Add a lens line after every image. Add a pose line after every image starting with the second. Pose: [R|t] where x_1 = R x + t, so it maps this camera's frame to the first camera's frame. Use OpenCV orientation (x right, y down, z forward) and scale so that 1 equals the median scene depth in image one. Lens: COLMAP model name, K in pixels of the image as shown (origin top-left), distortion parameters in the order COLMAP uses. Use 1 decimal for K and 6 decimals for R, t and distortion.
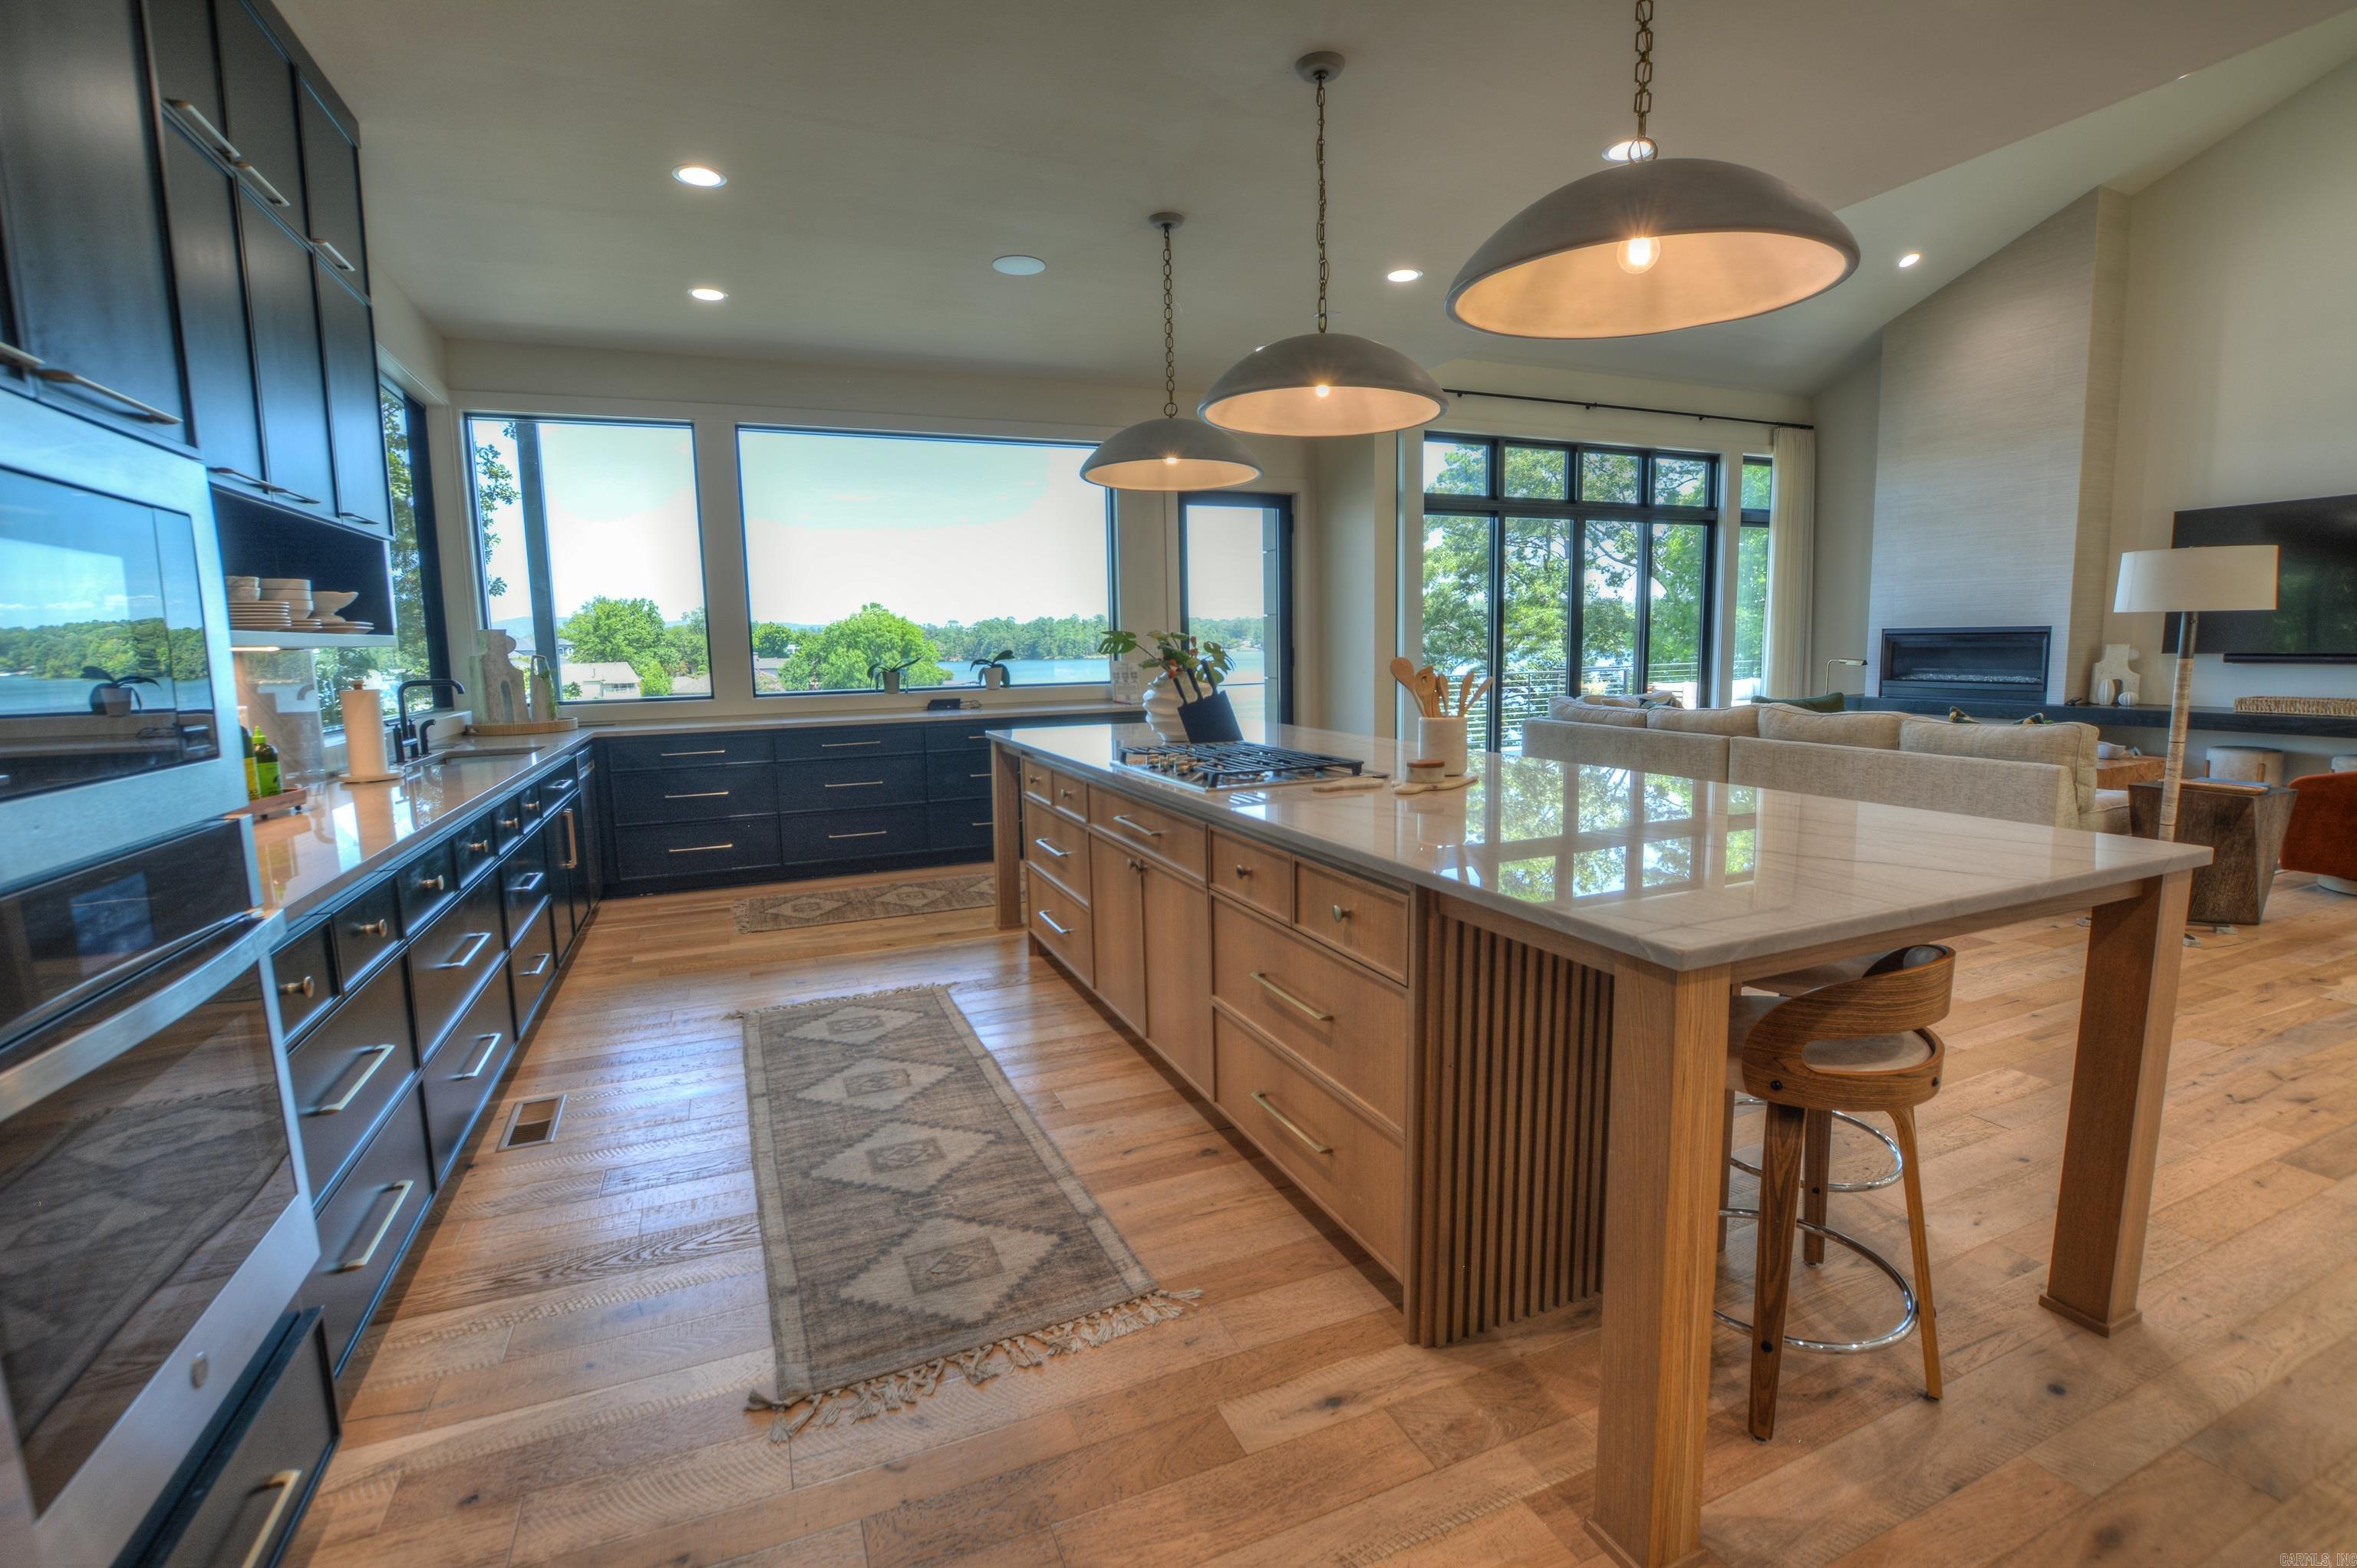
lens RADIAL K [[1048.7, 0, 1181.2], [0, 1048.7, 768.8], [0, 0, 1]] dist [-0.030218, 0.003388]
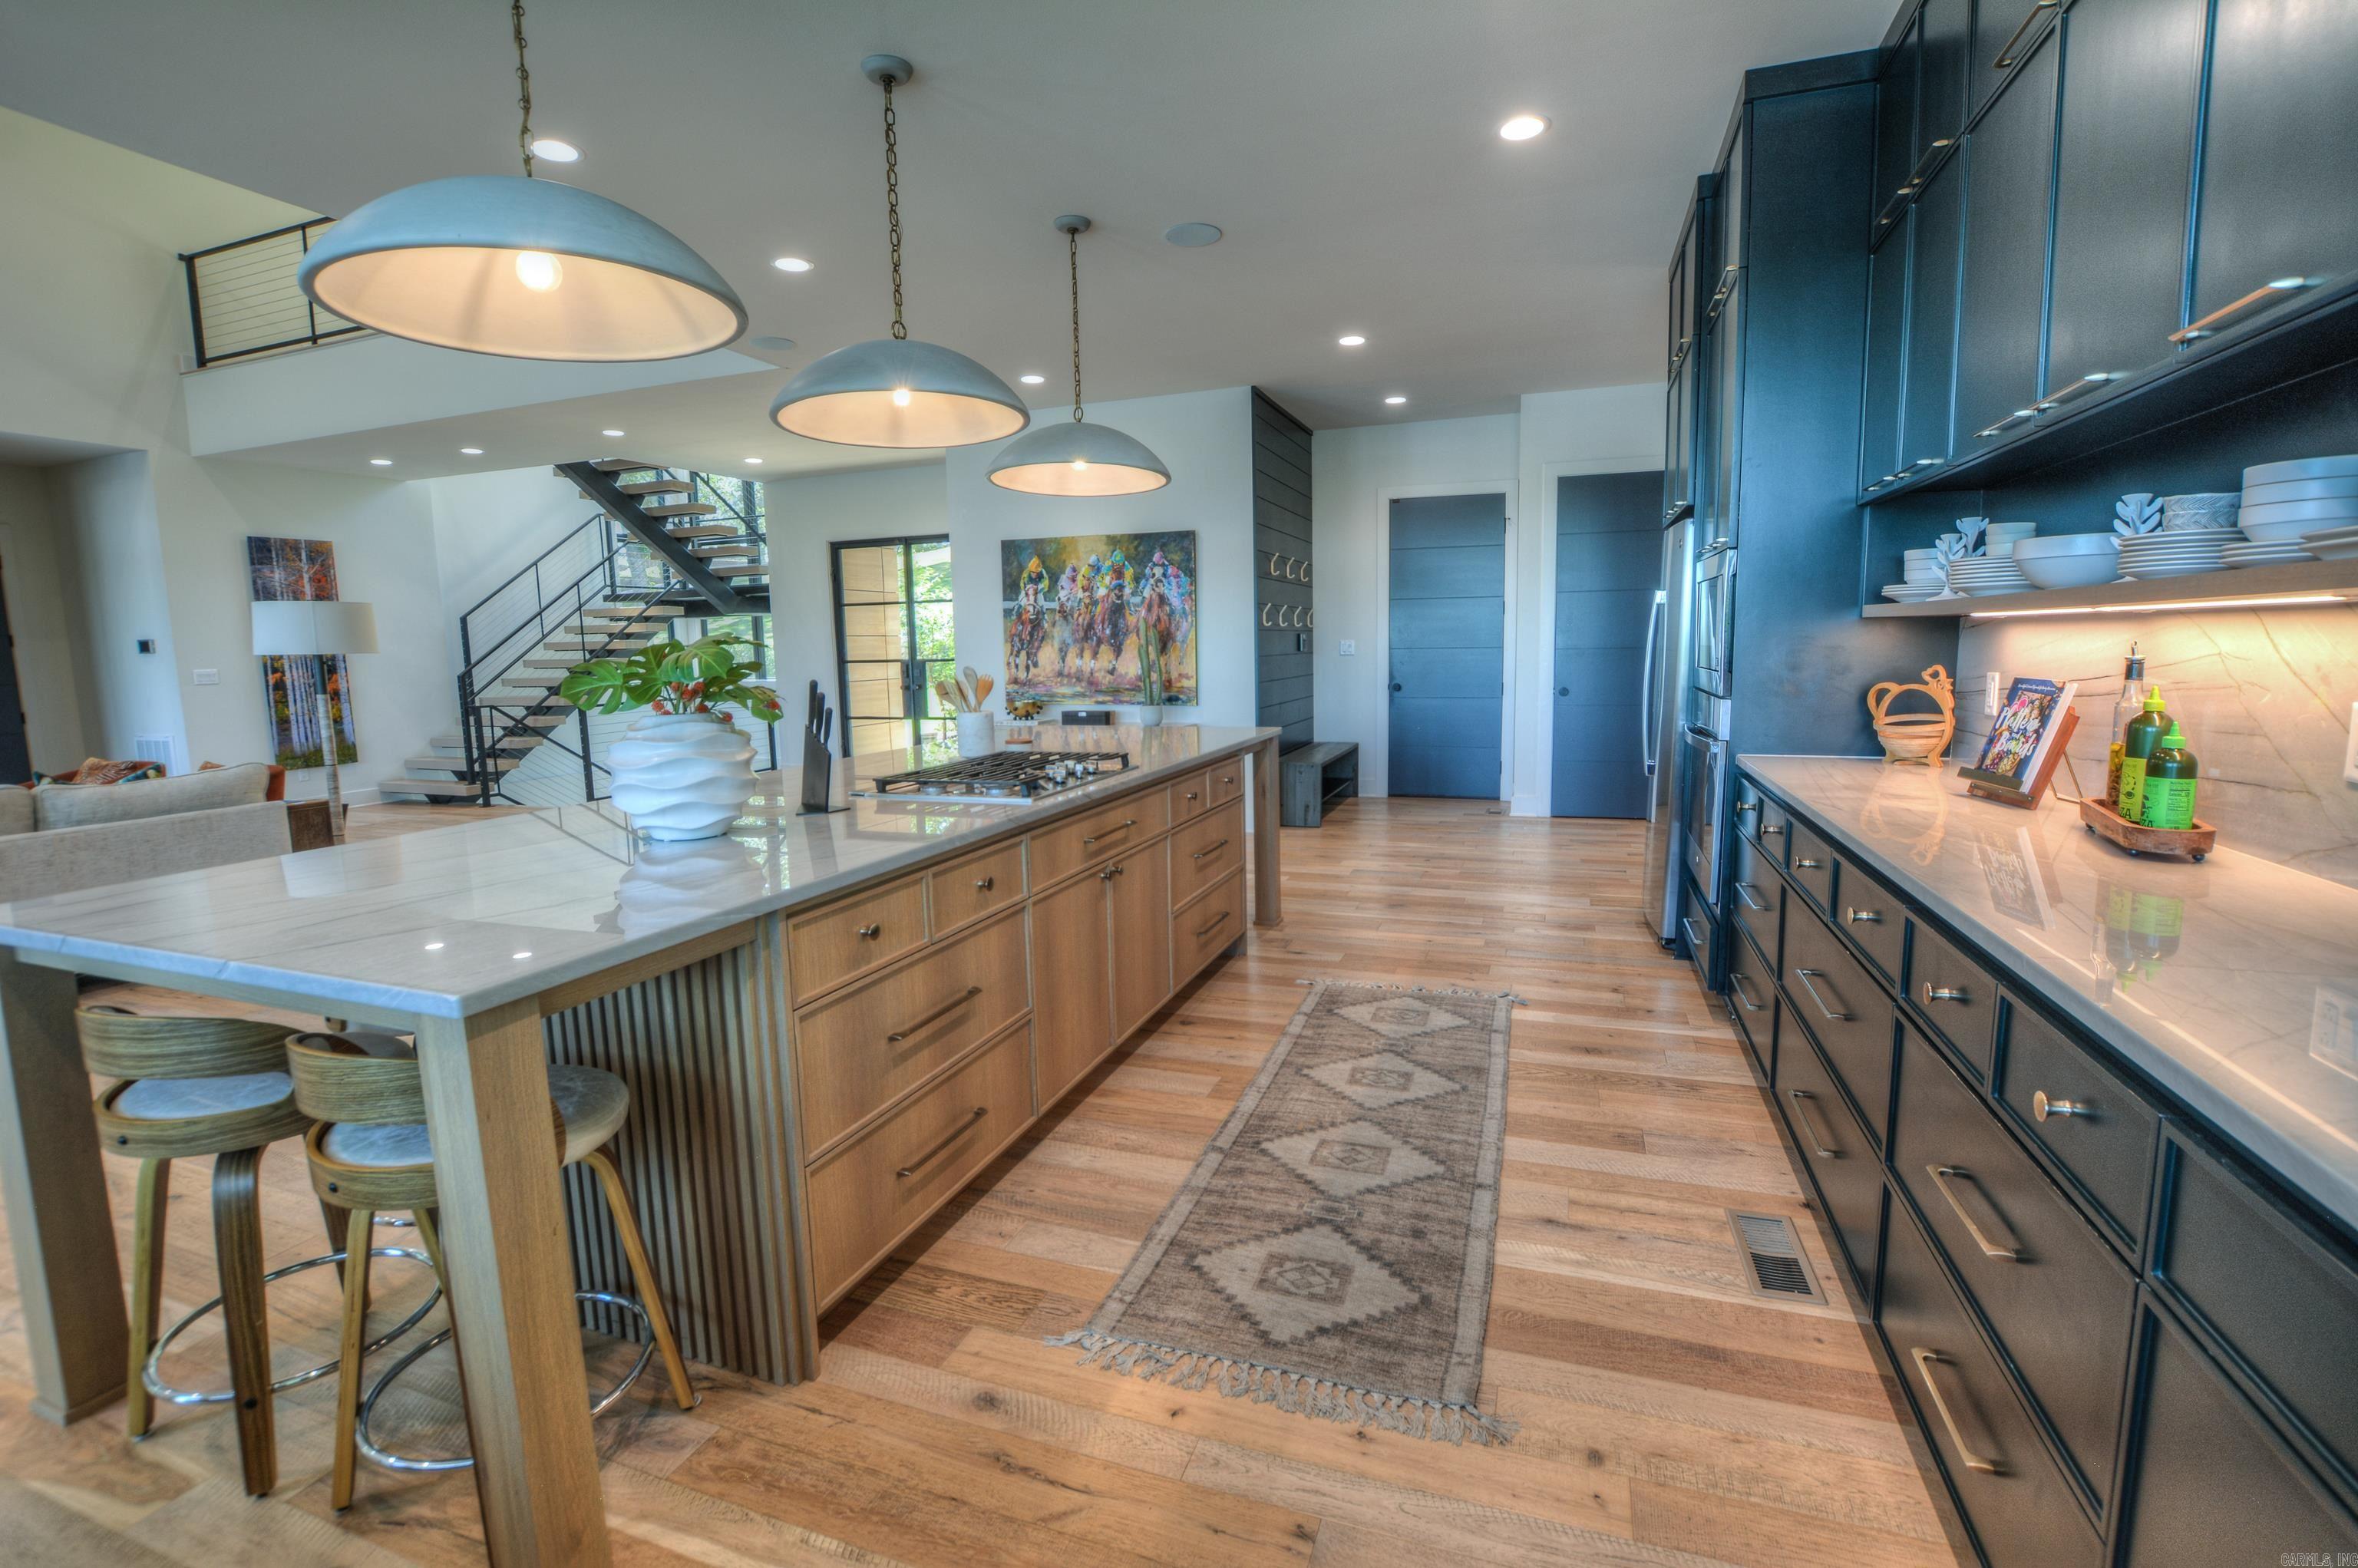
lens RADIAL K [[1049.1, 0, 1163.0], [0, 1049.1, 791.8], [0, 0, 1]] dist [-0.030218, 0.003388]
pose [[-0.718727, -0.067759, 0.691983, -0.821742], [0.116531, 0.969423, 0.215960, -0.206920], [-0.685457, 0.235854, -0.688855, 1.776652]]
